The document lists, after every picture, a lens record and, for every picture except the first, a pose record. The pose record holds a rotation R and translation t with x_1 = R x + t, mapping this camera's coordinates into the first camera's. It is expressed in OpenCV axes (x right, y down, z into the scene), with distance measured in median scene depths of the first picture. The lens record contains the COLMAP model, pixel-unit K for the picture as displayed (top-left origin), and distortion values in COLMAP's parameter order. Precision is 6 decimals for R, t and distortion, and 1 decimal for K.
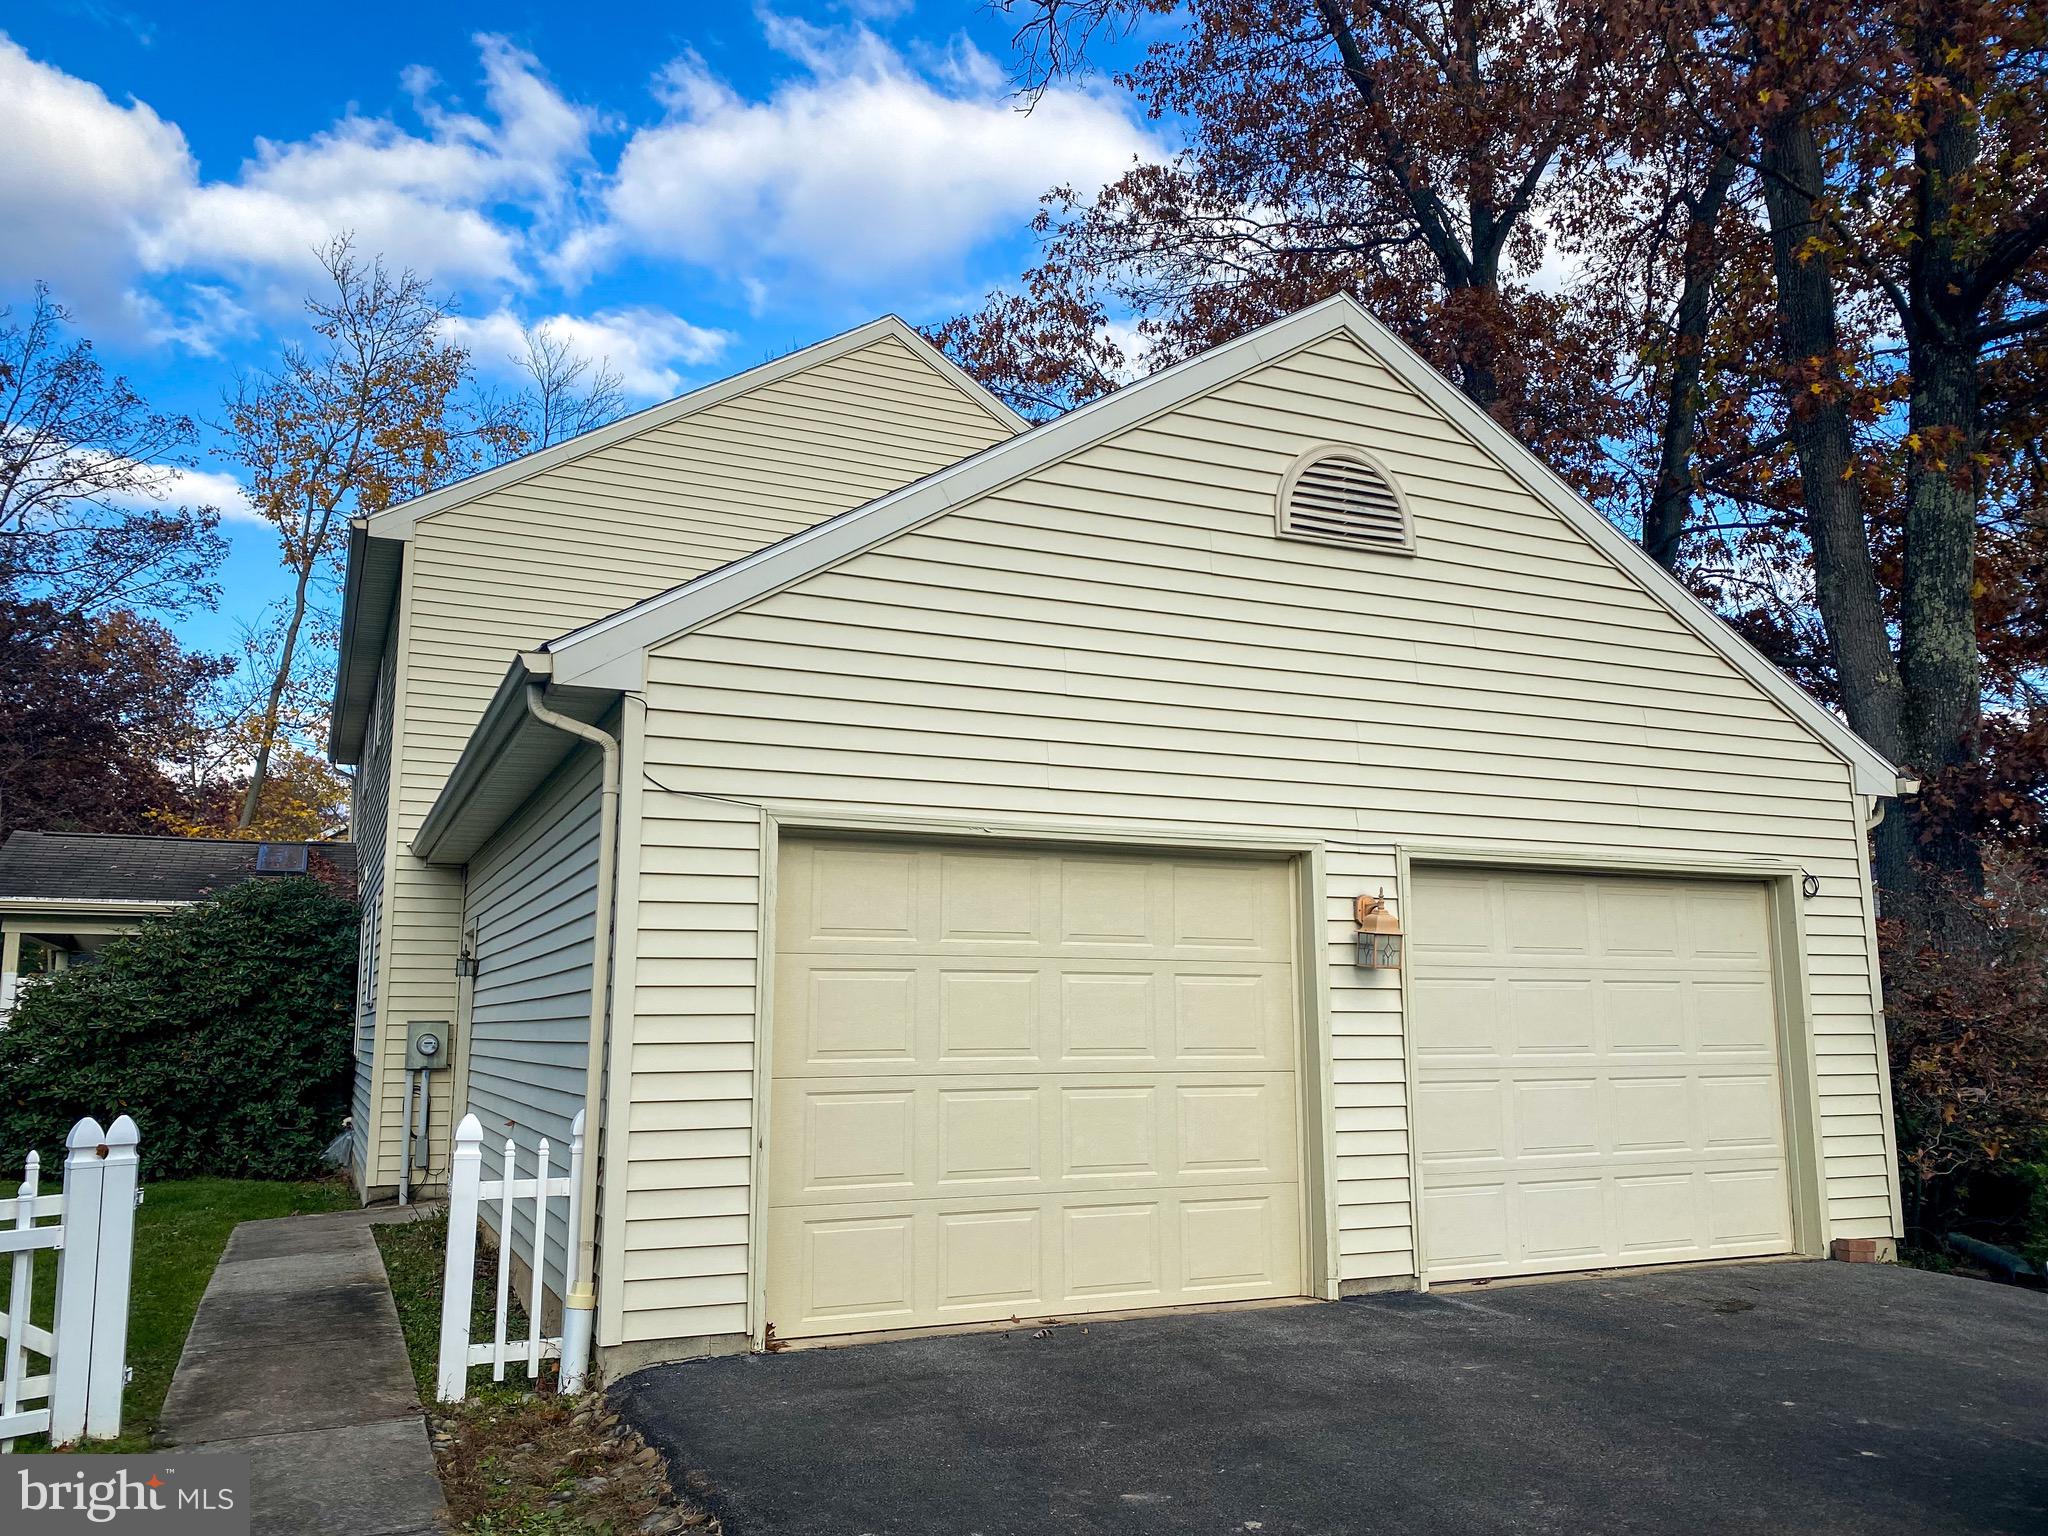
lens RADIAL K [[1560.6, 0, 1024.0], [0, 1560.6, 768.0], [0, 0, 1]] dist [0.024414, -0.007657]
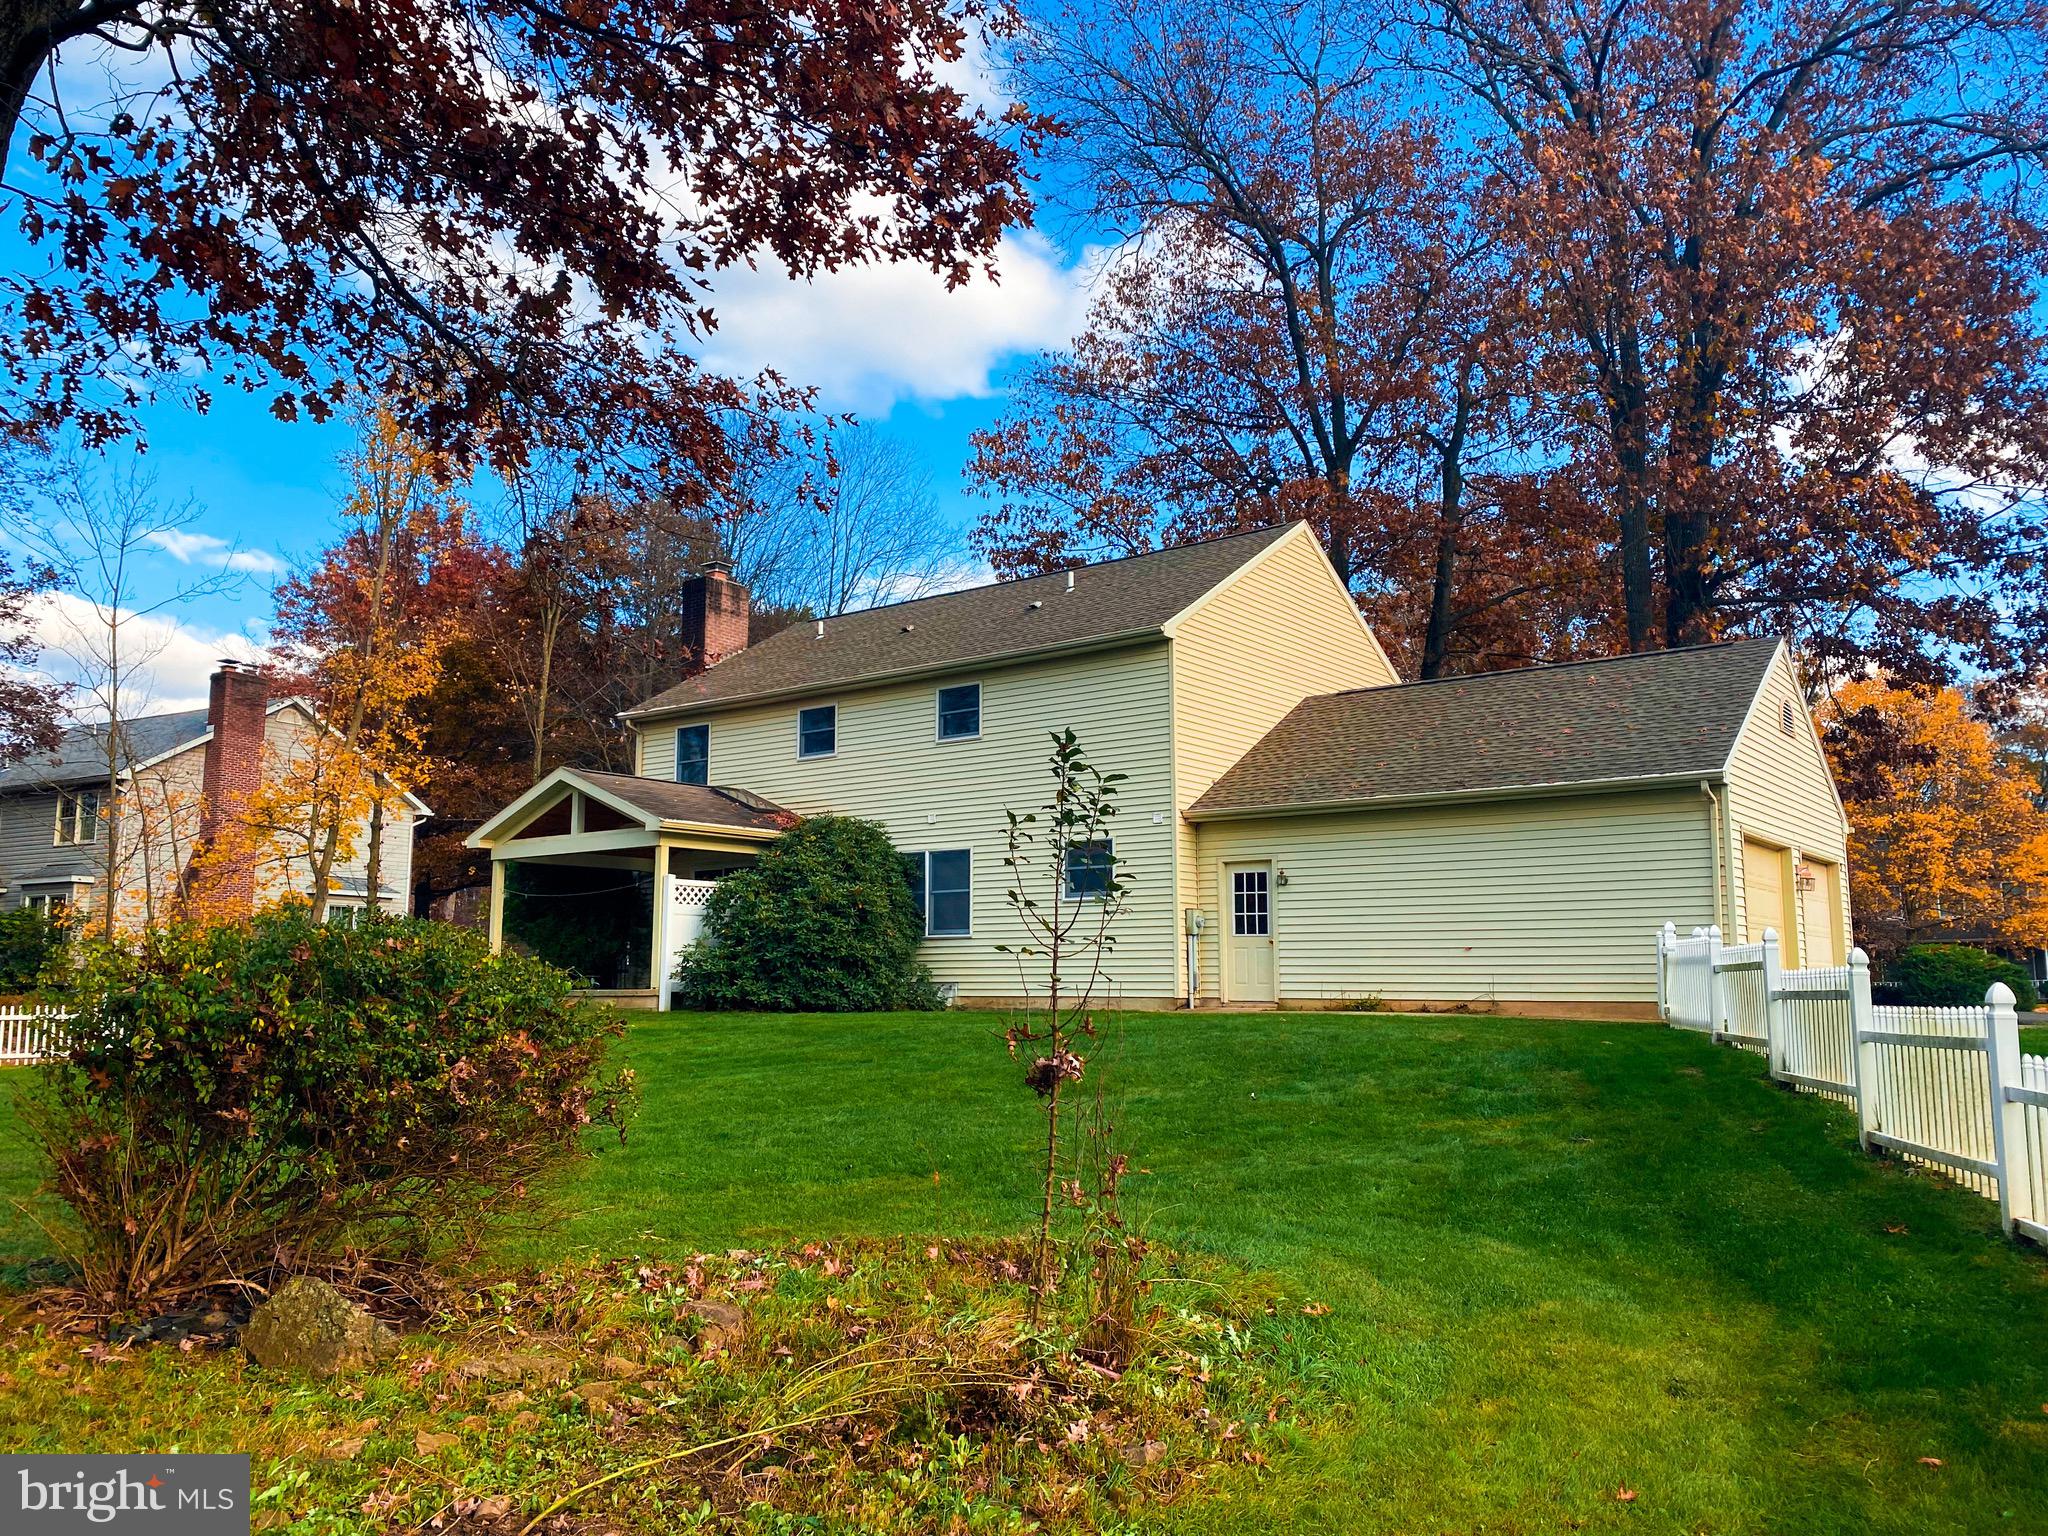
lens RADIAL K [[1547.0, 0, 1024.0], [0, 1547.0, 768.0], [0, 0, 1]] dist [0.125668, -0.254559]
pose [[0.876029, 0.070145, 0.477130, -2.133453], [-0.082307, 0.996596, 0.004605, 0.011141], [-0.475183, -0.043305, 0.878821, -0.708753]]
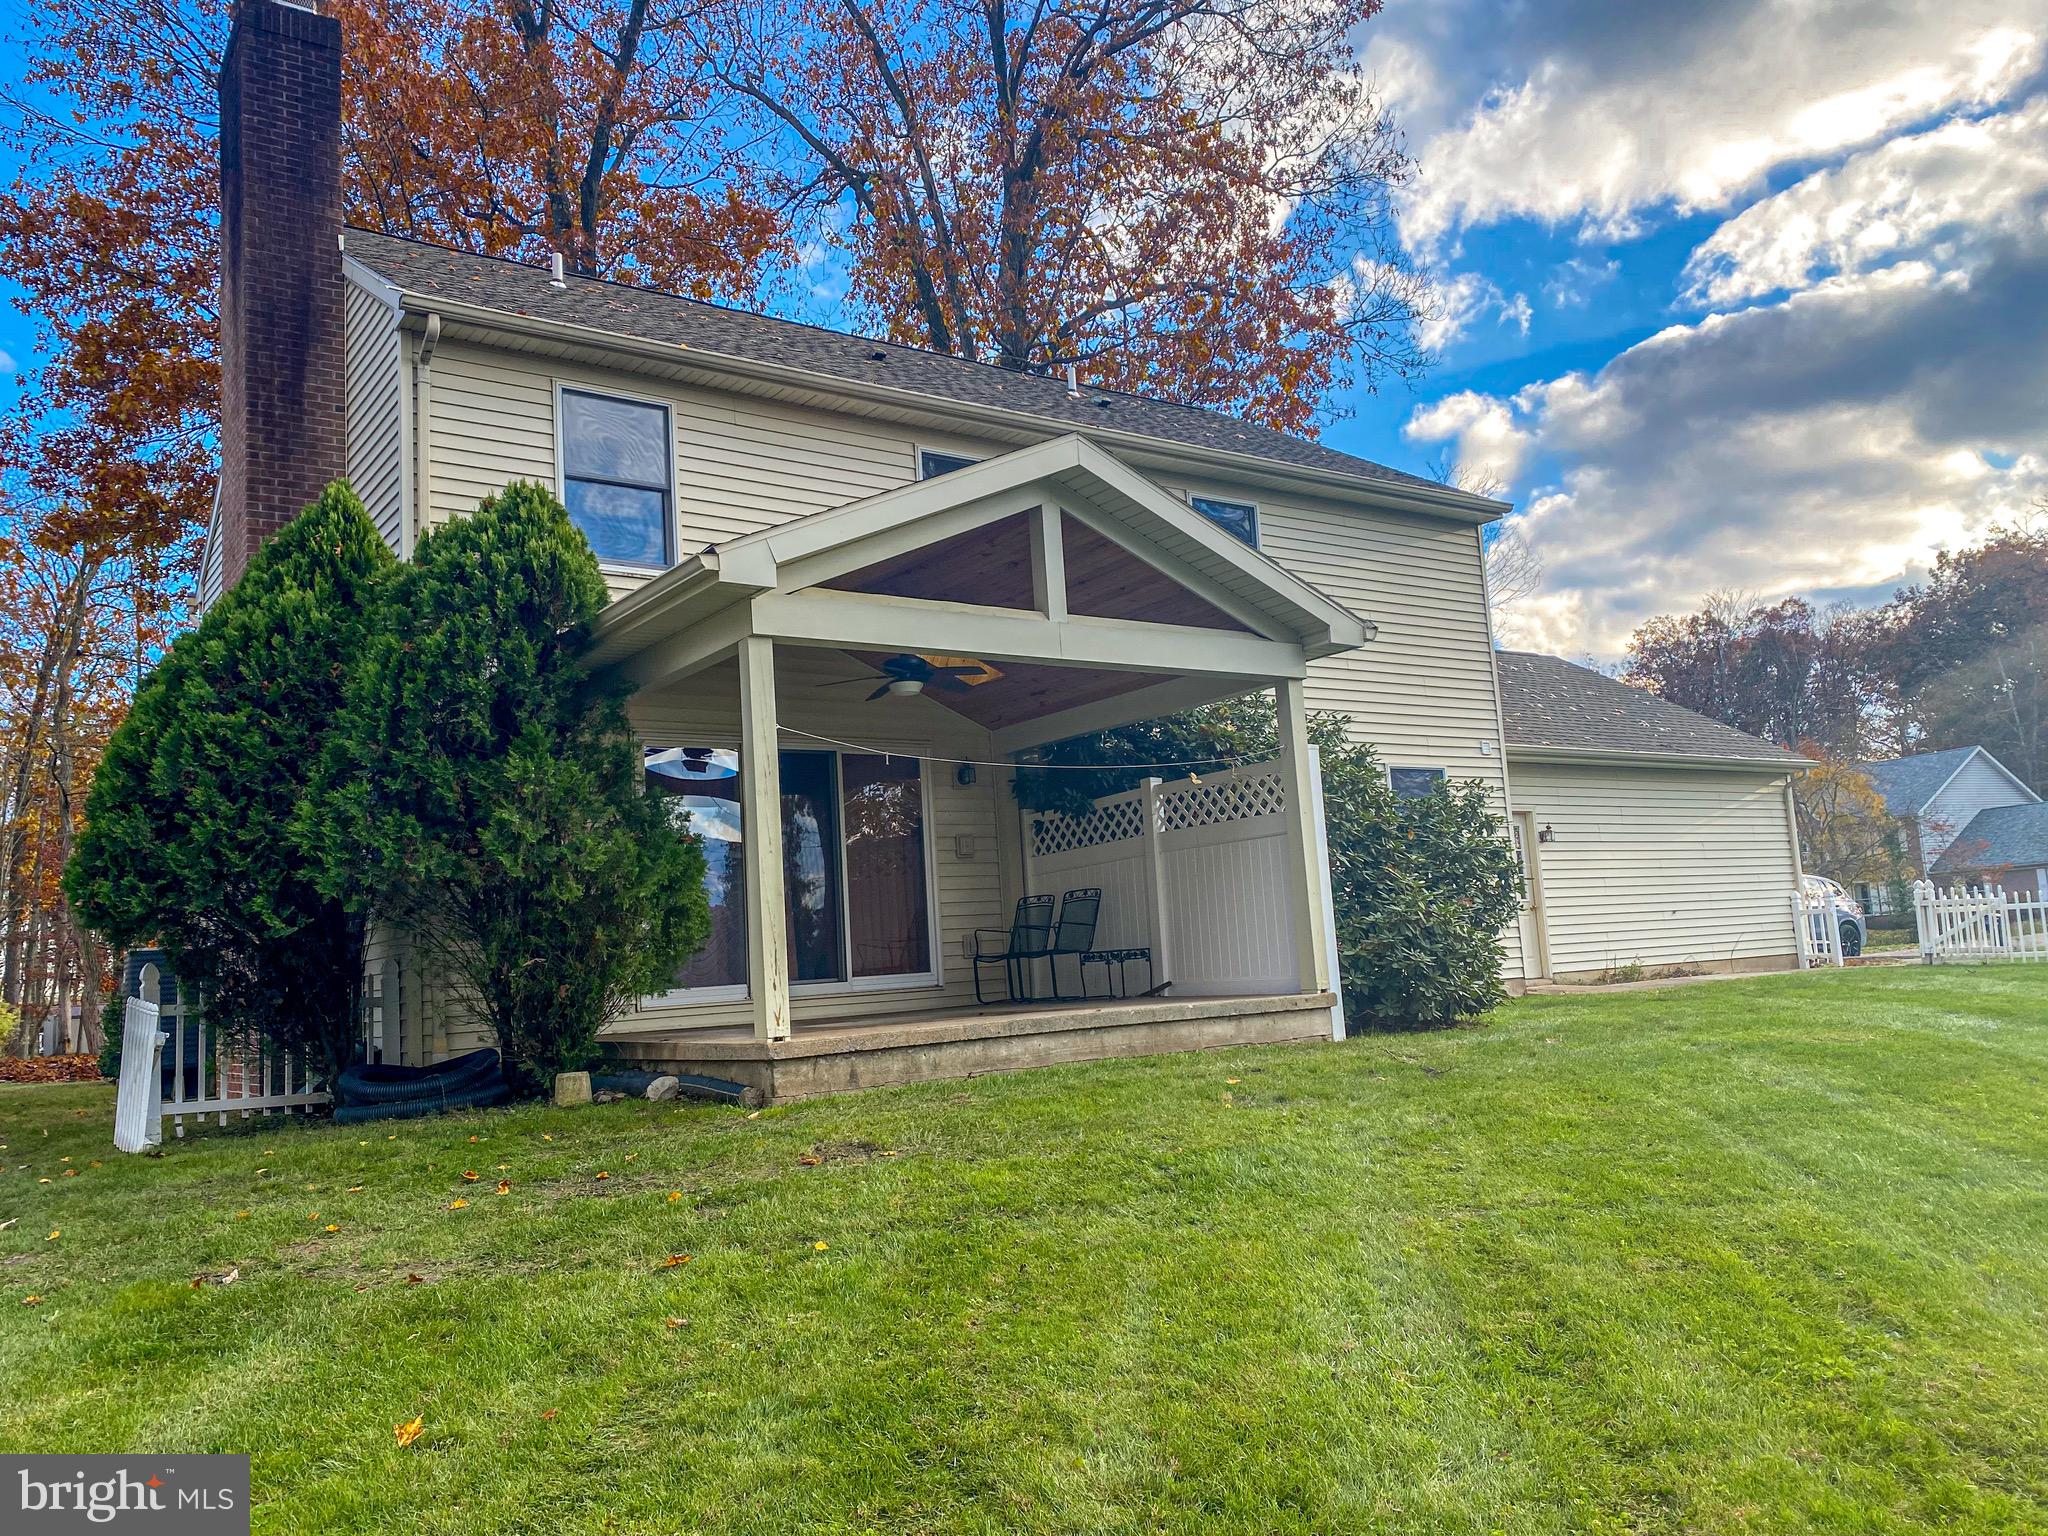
lens RADIAL K [[1559.0, 0, 1012.2], [0, 1559.0, 756.5], [0, 0, 1]] dist [0.039330, -0.036509]
pose [[-0.195404, 0.147924, 0.969503, -2.566298], [-0.101306, 0.980227, -0.169979, 0.528284], [-0.975476, -0.131431, -0.176555, 2.551779]]
